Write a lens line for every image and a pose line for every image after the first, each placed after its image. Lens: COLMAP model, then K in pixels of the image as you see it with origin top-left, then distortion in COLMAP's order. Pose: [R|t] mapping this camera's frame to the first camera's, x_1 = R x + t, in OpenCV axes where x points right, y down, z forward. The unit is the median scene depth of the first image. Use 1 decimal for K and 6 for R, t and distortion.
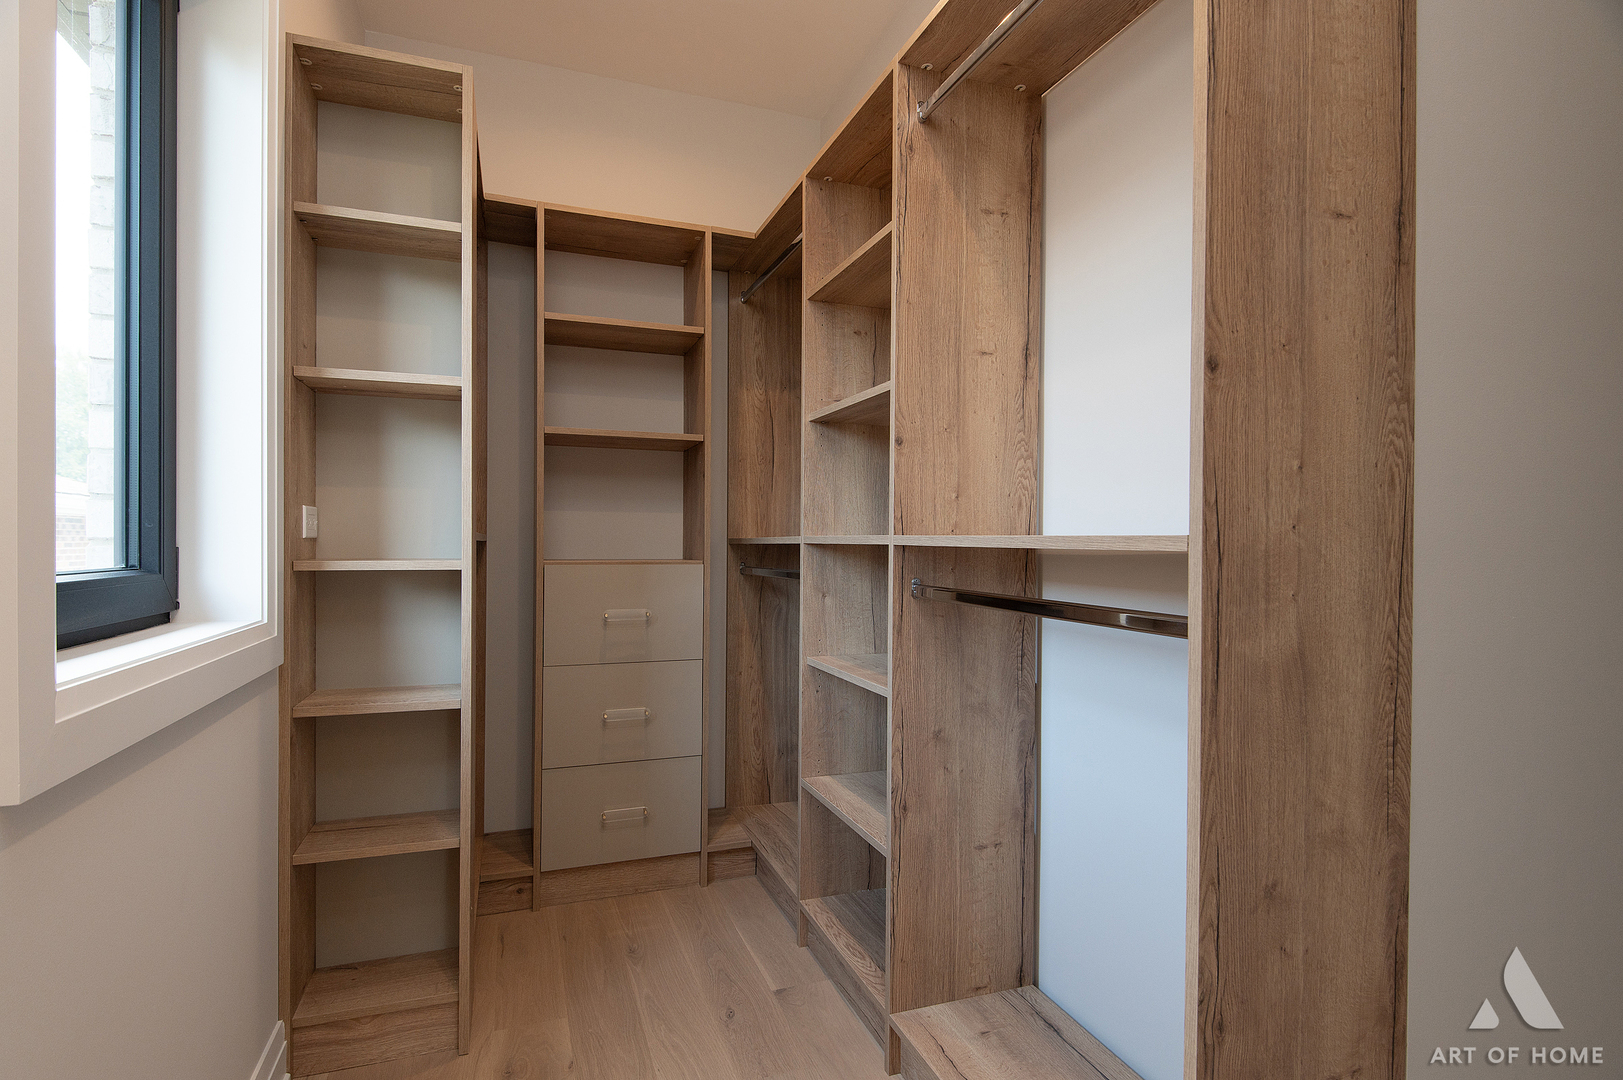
lens RADIAL K [[849.0, 0, 810.8], [0, 849.0, 537.0], [0, 0, 1]] dist [0.007347, 0.000148]
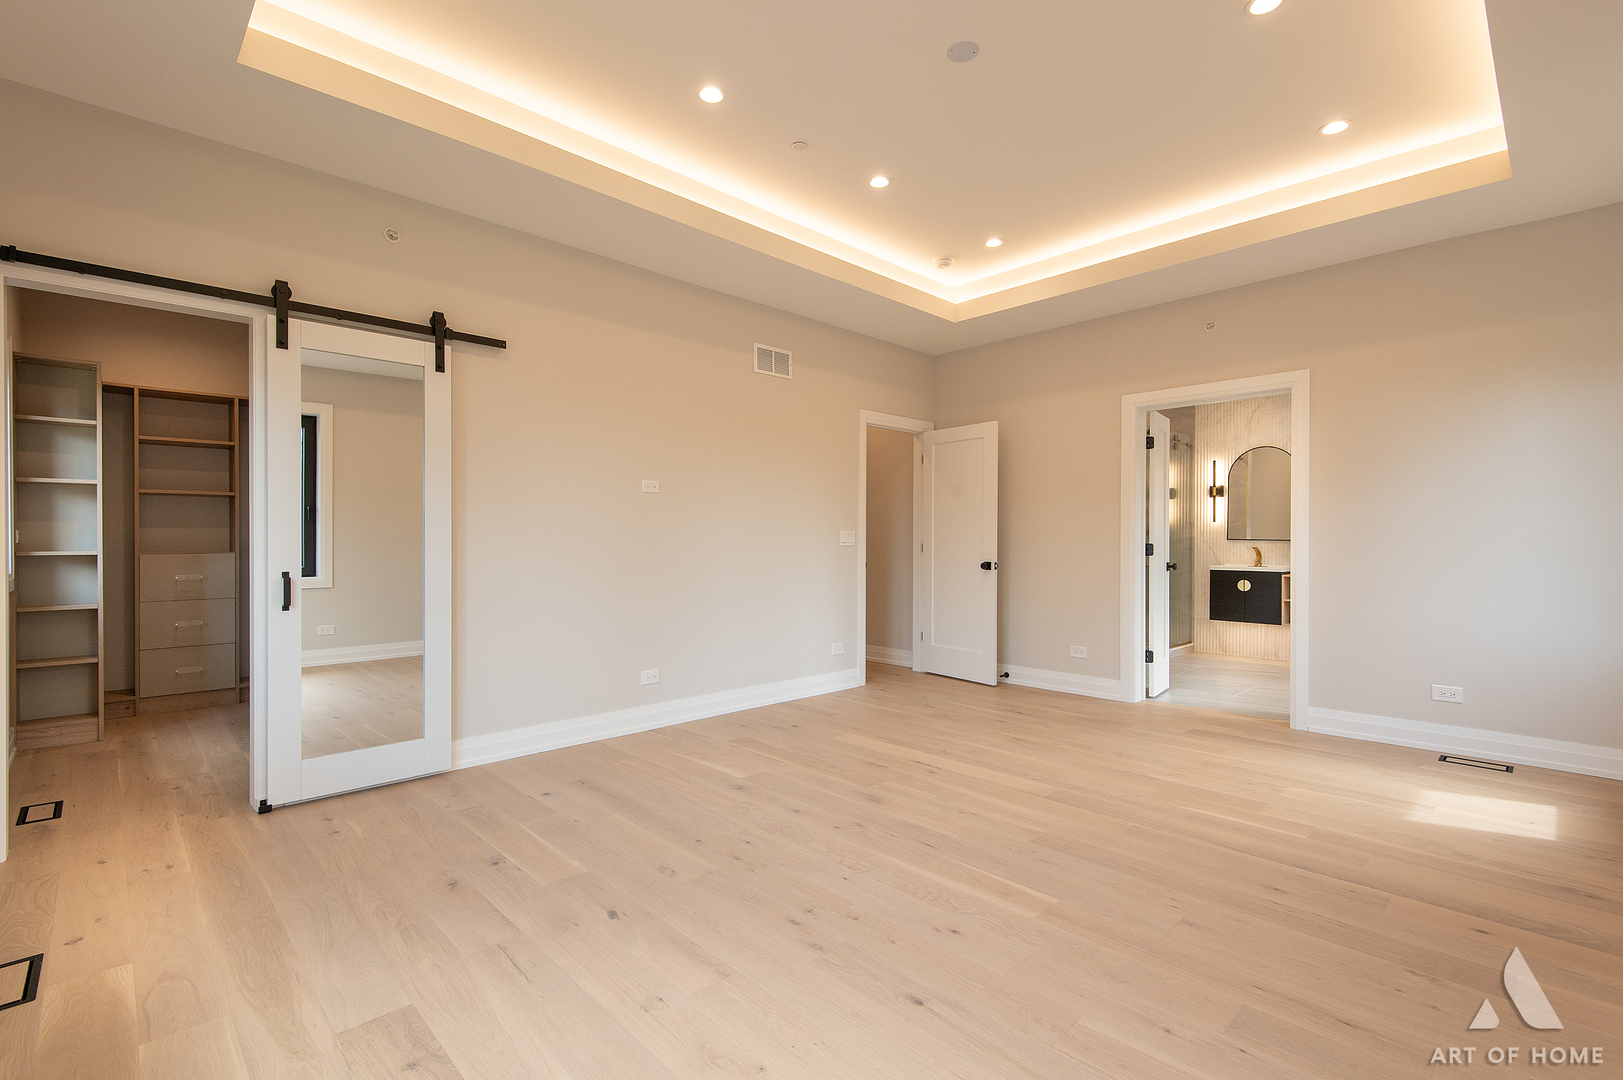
lens RADIAL K [[721.4, 0, 808.4], [0, 721.4, 537.2], [0, 0, 1]] dist [0.010361, -0.007198]
pose [[0.905899, -0.008651, 0.423404, 0.559560], [0.008765, 0.999960, 0.001679, 0.001799], [-0.423402, 0.002190, 0.905939, -1.736837]]
